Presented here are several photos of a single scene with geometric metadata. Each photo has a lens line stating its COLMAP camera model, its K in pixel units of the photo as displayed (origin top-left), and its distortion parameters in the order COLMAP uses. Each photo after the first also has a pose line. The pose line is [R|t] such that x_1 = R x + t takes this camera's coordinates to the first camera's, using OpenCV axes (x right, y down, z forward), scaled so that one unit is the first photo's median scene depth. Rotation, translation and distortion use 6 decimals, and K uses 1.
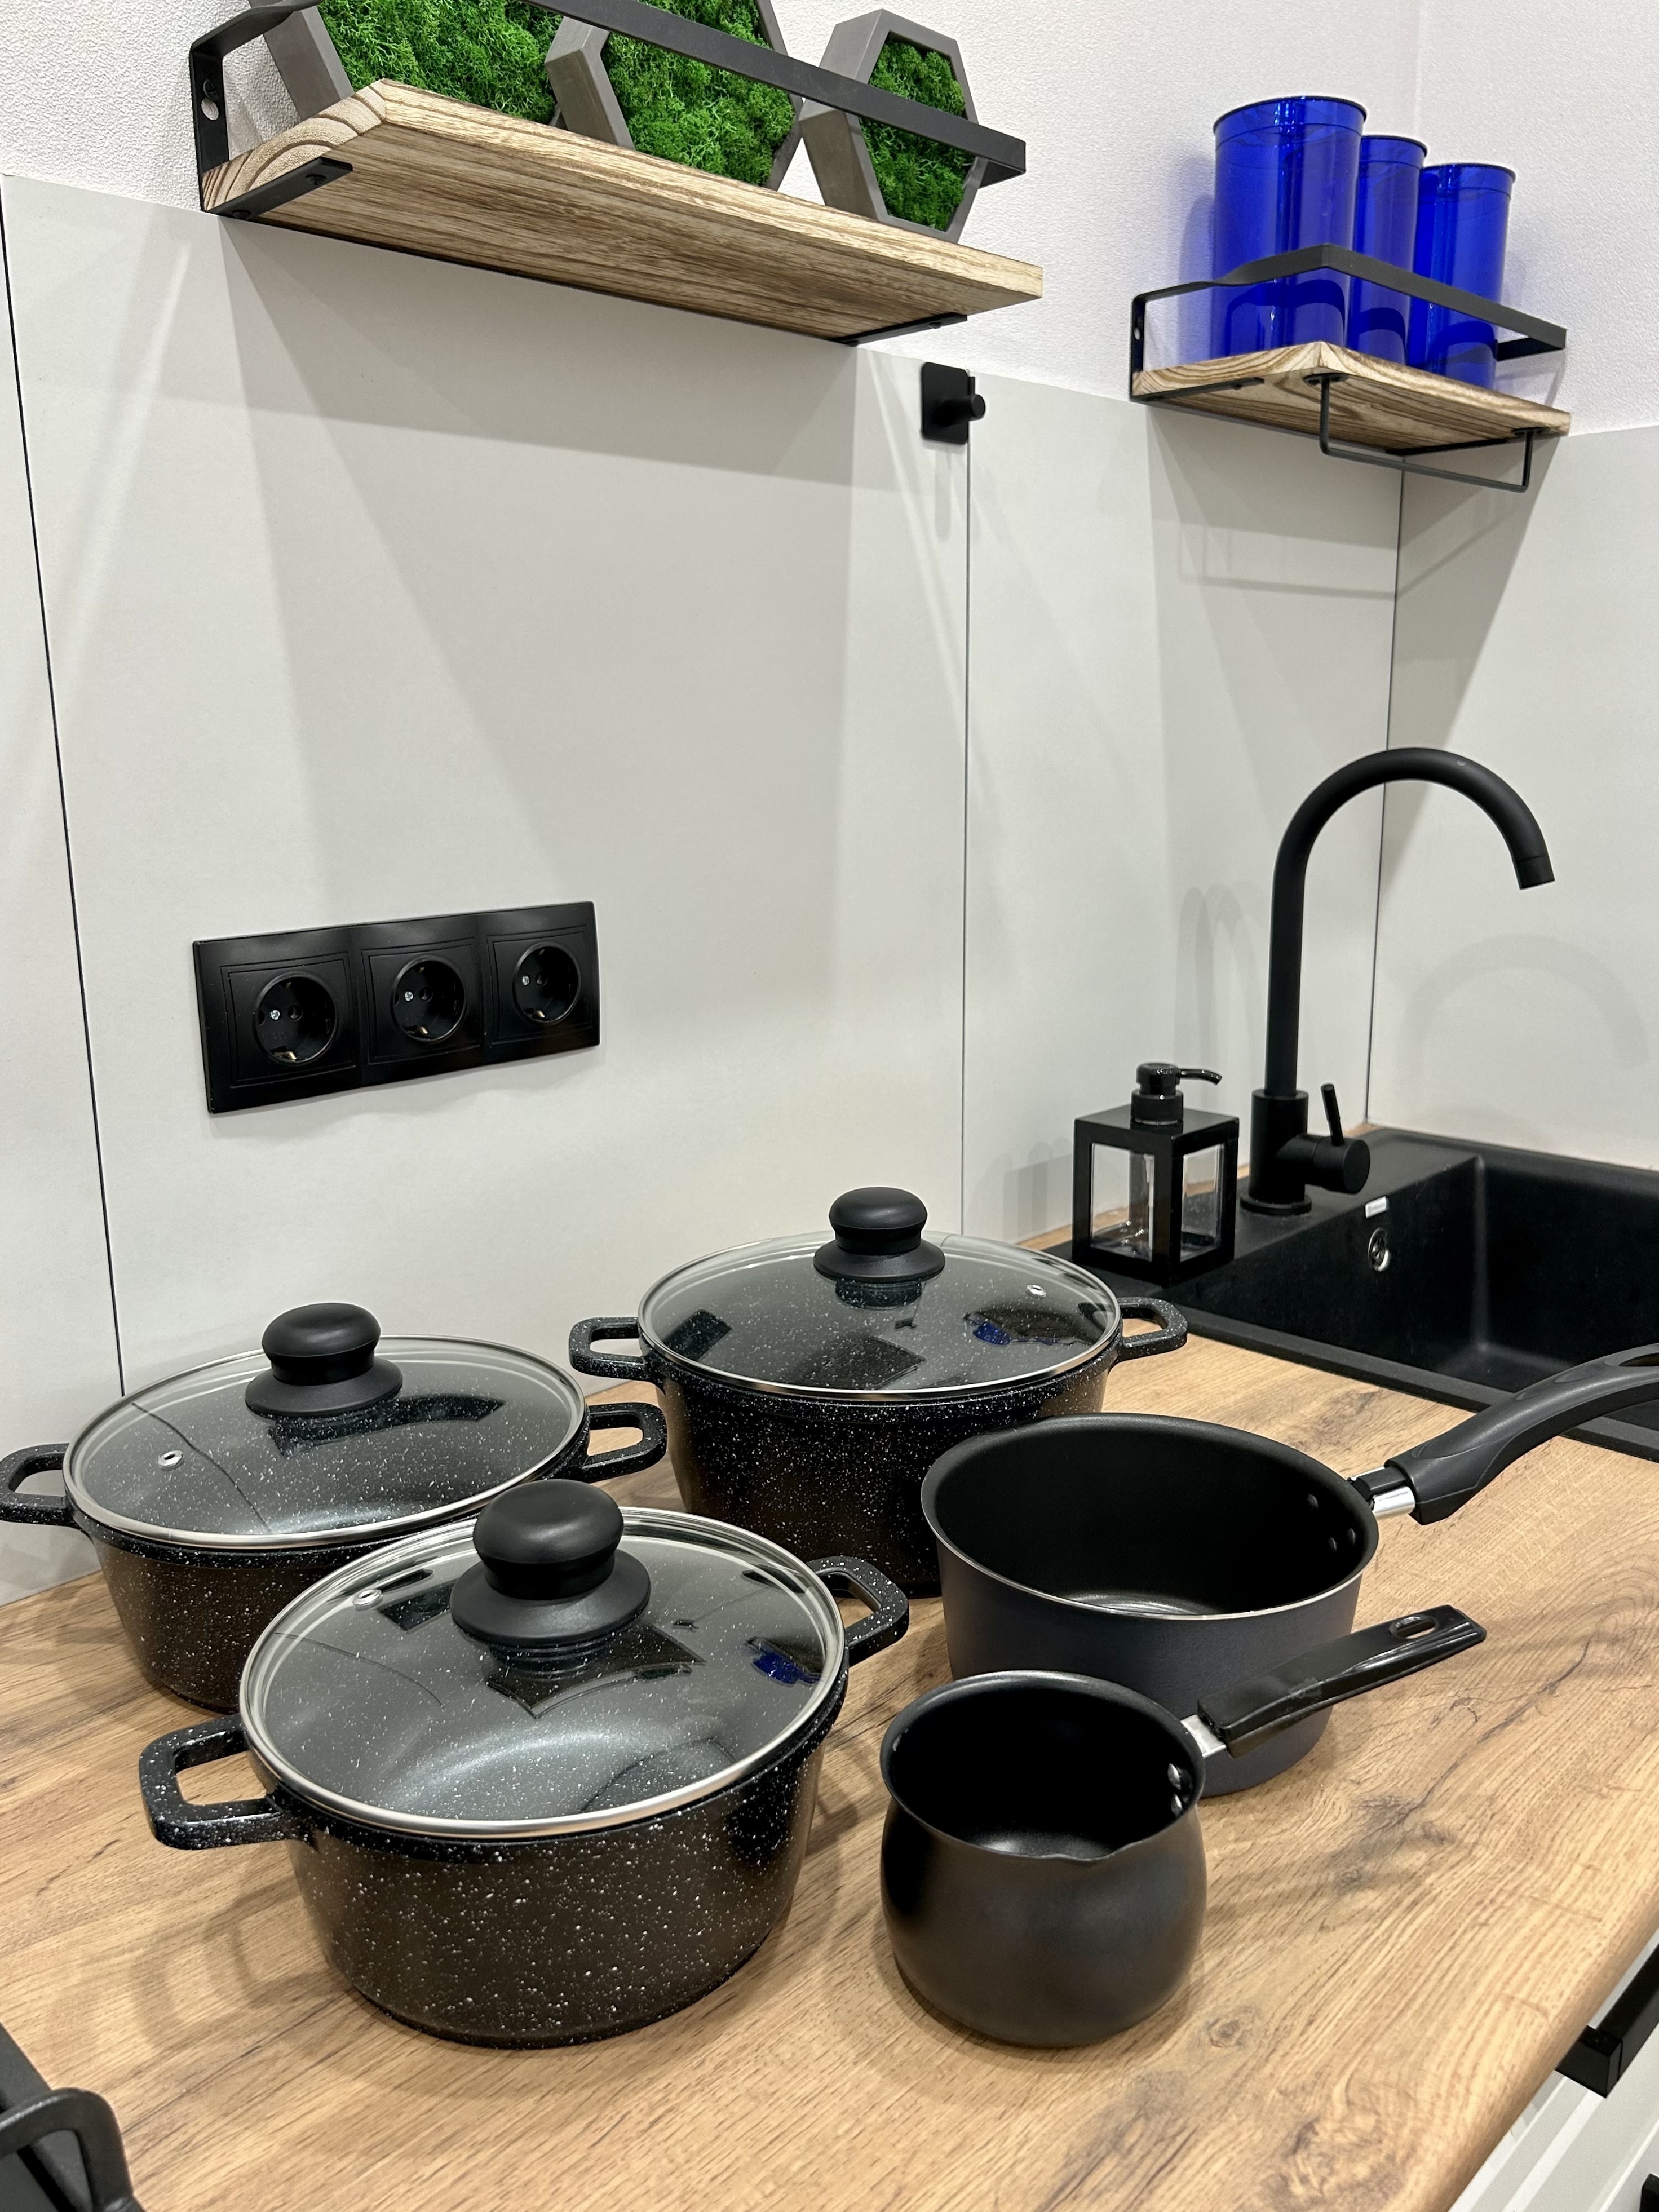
lens RADIAL K [[1702.9, 0, 818.7], [0, 1702.9, 1057.5], [0, 0, 1]] dist [0.037584, -0.036583]
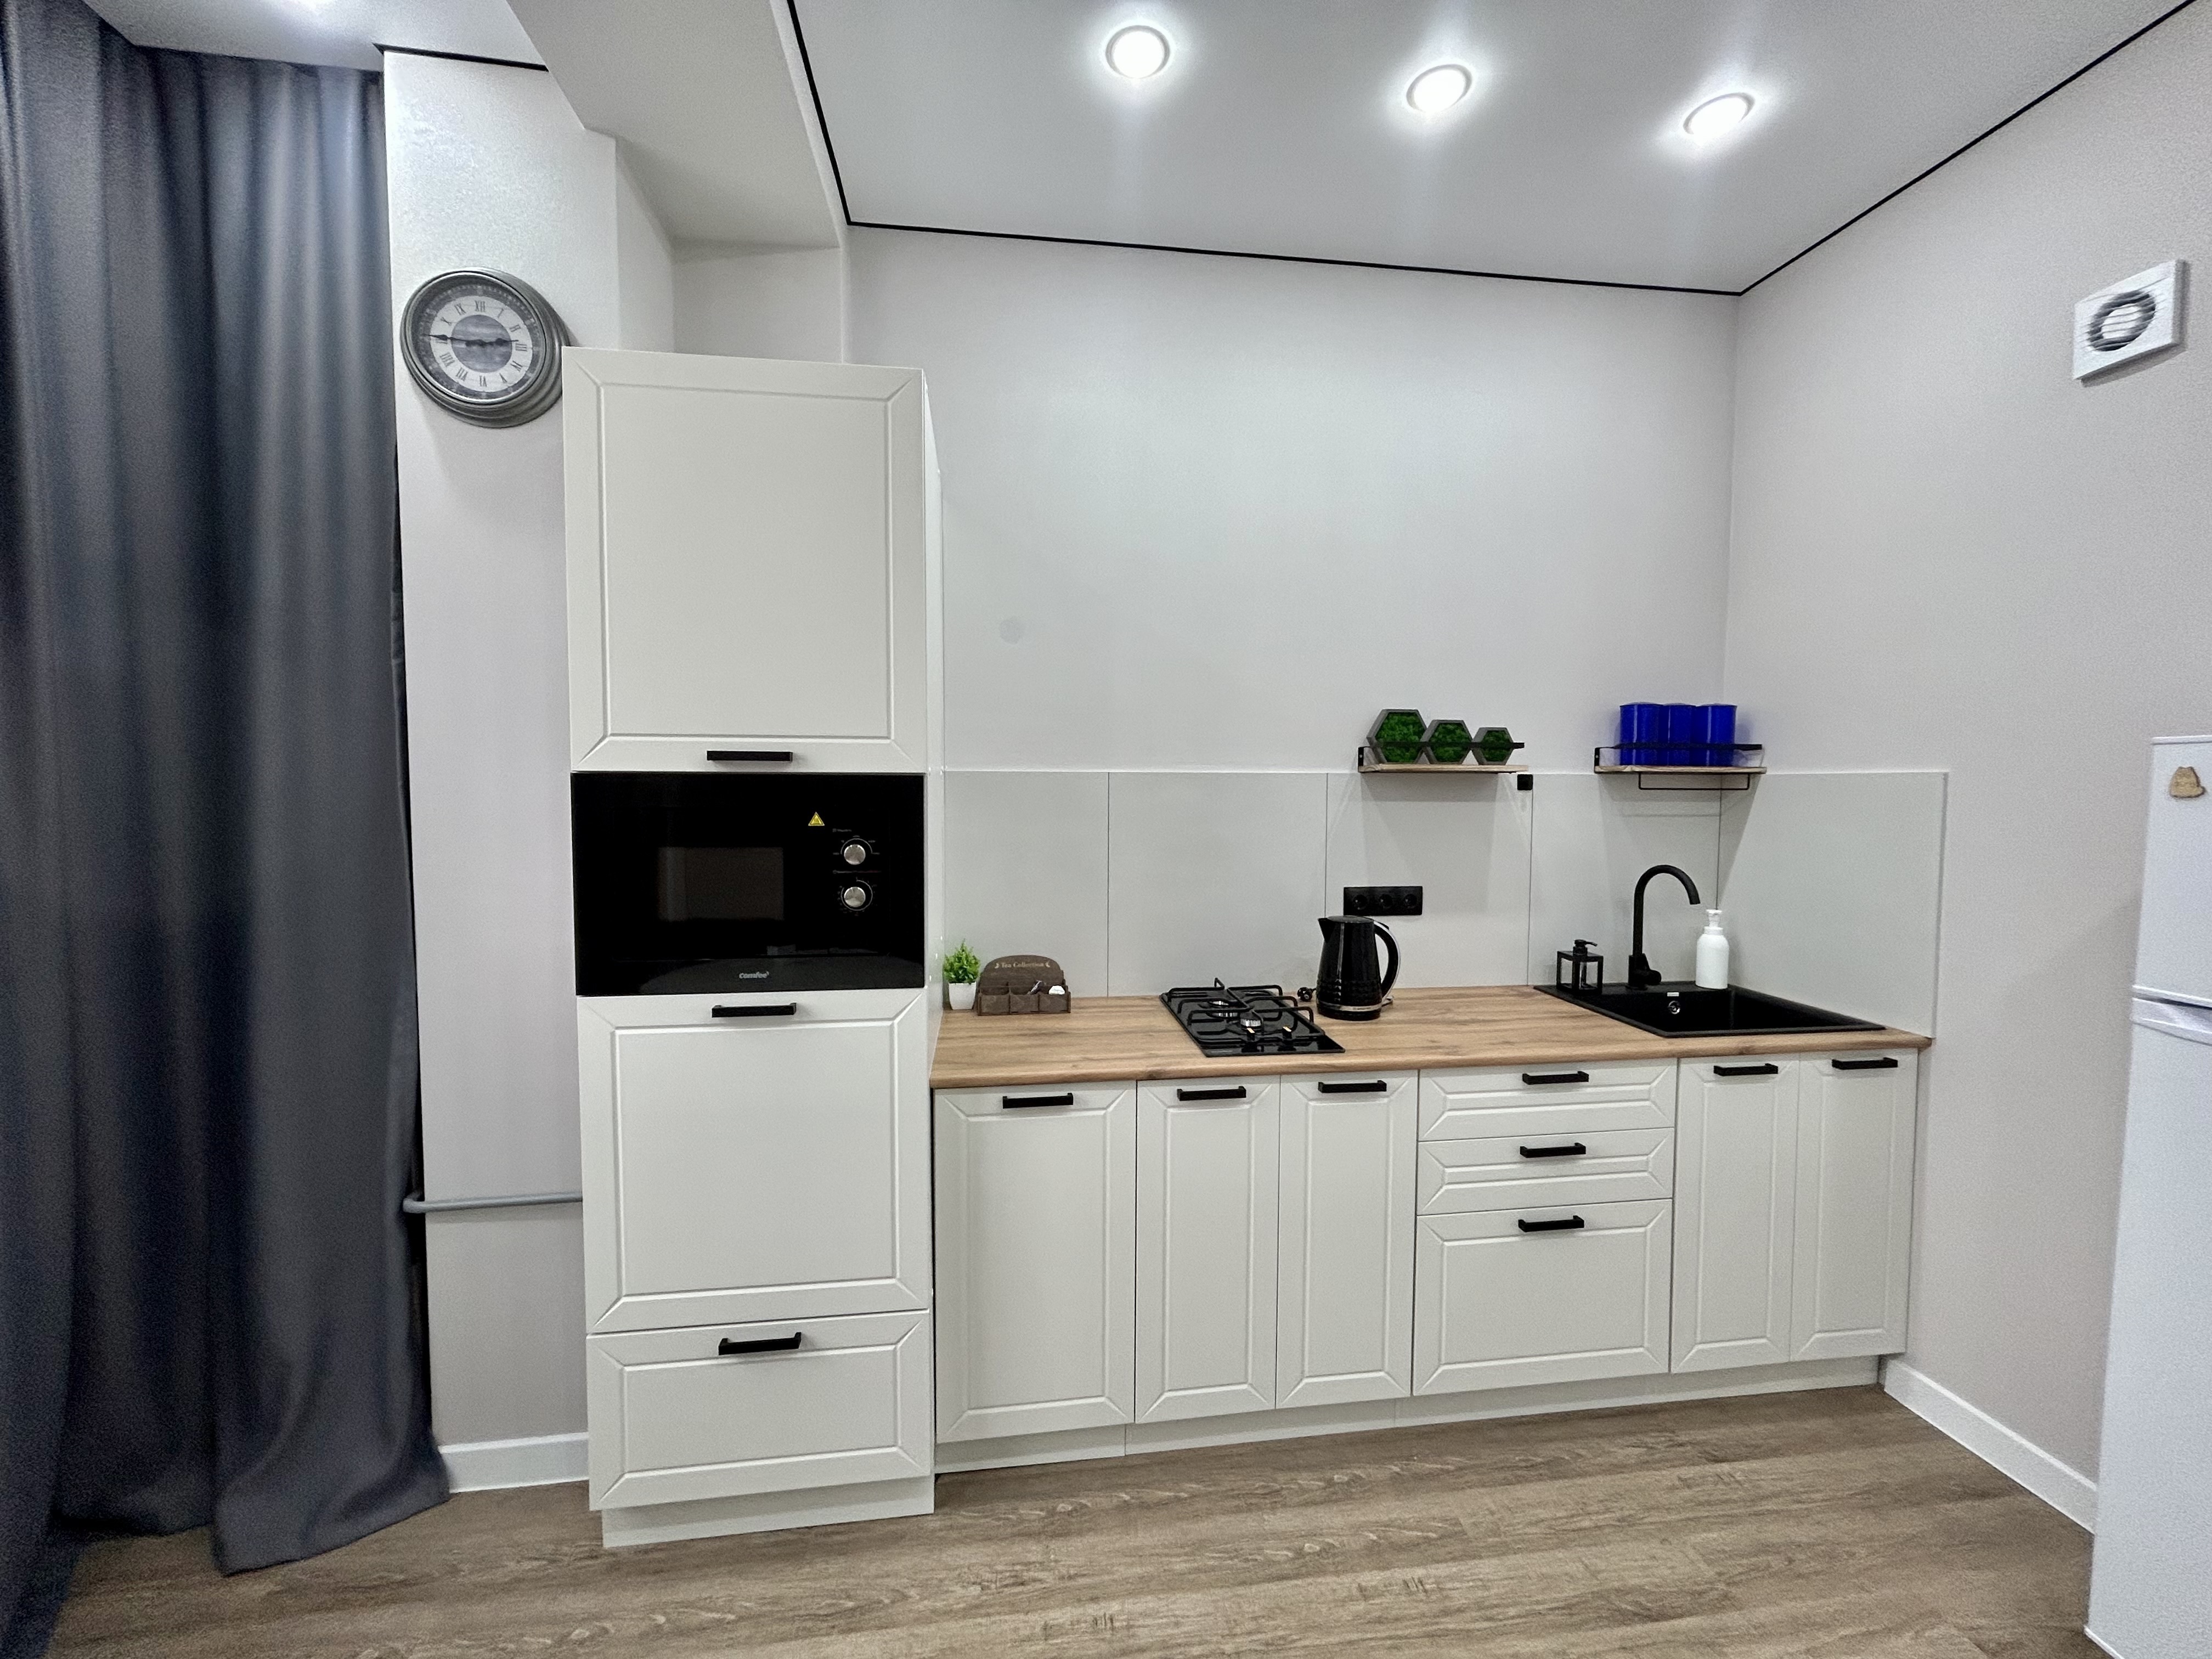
lens RADIAL K [[883.7, 0, 1106.0], [0, 883.7, 829.5], [0, 0, 1]] dist [0.002318, -0.000517]
pose [[0.789792, 0.043882, -0.611803, 0.613261], [-0.132760, 0.986024, -0.100660, 0.112033], [0.598835, 0.160723, 0.784579, -1.405384]]
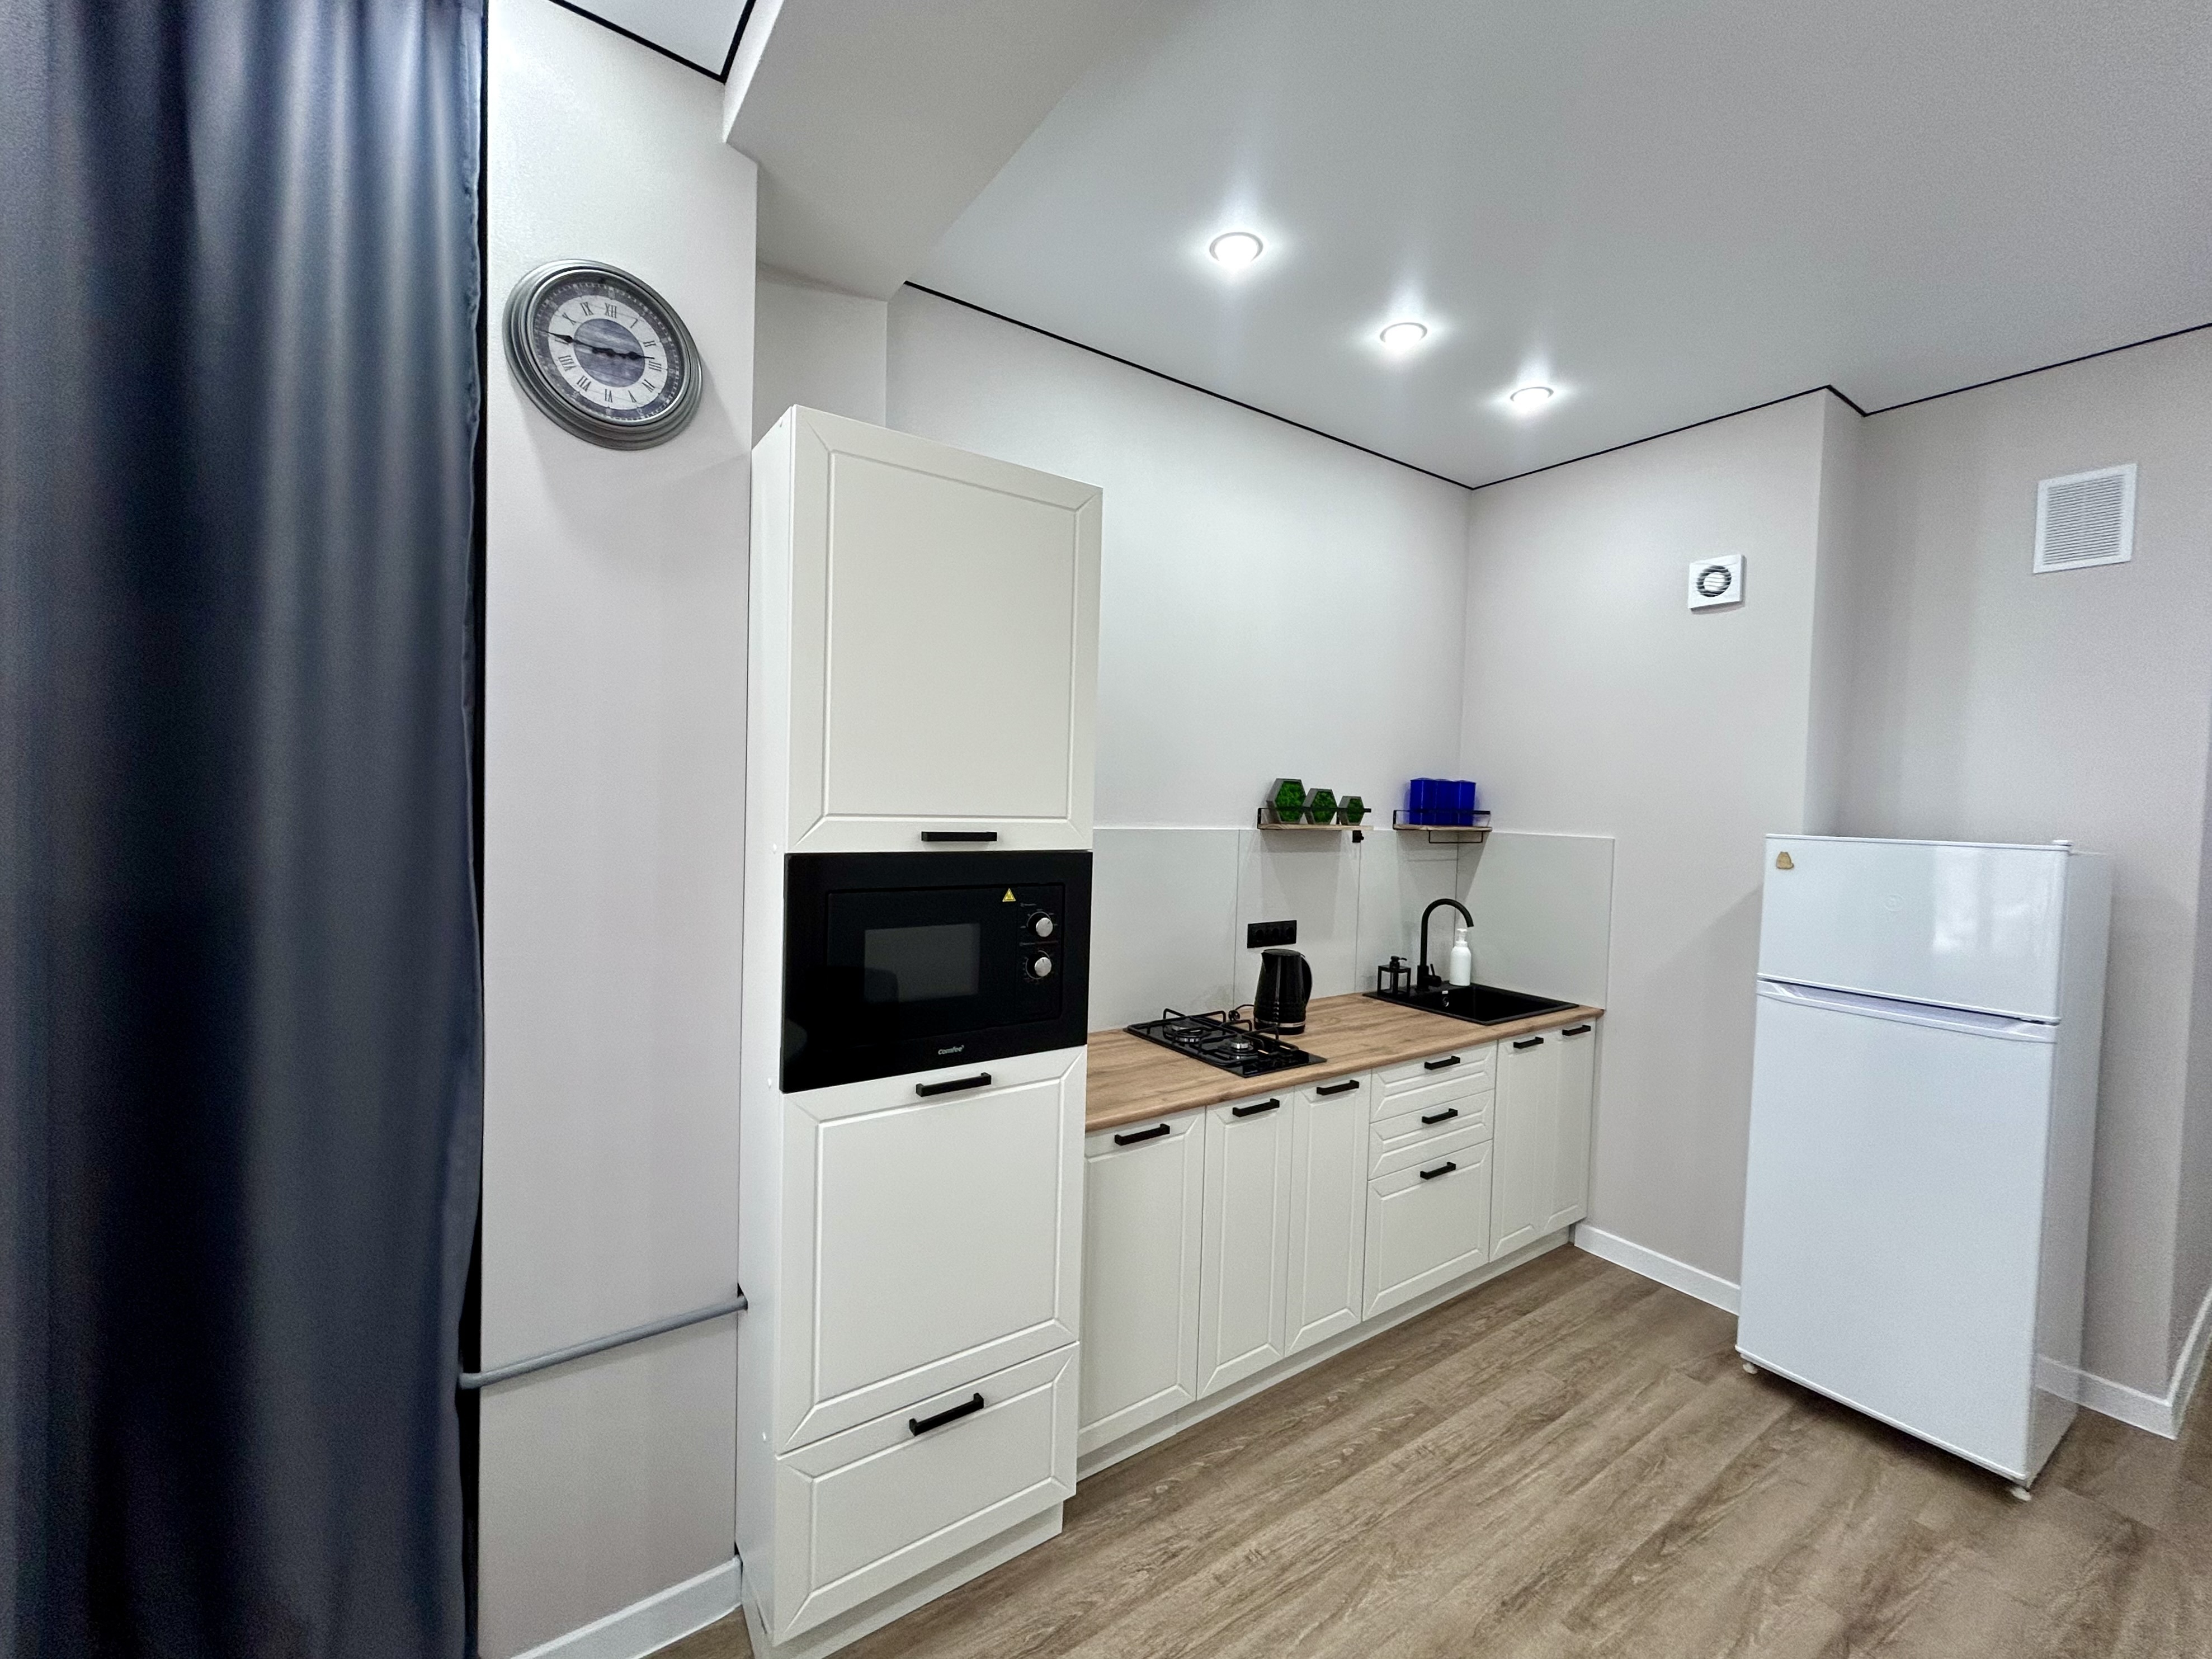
lens RADIAL K [[898.2, 0, 1116.7], [0, 898.2, 834.1], [0, 0, 1]] dist [0.001303, 0.000513]
pose [[0.982710, 0.044136, -0.179812, -0.173962], [-0.072838, 0.985021, -0.156295, 0.136460], [0.170220, 0.166690, 0.971205, -2.028205]]
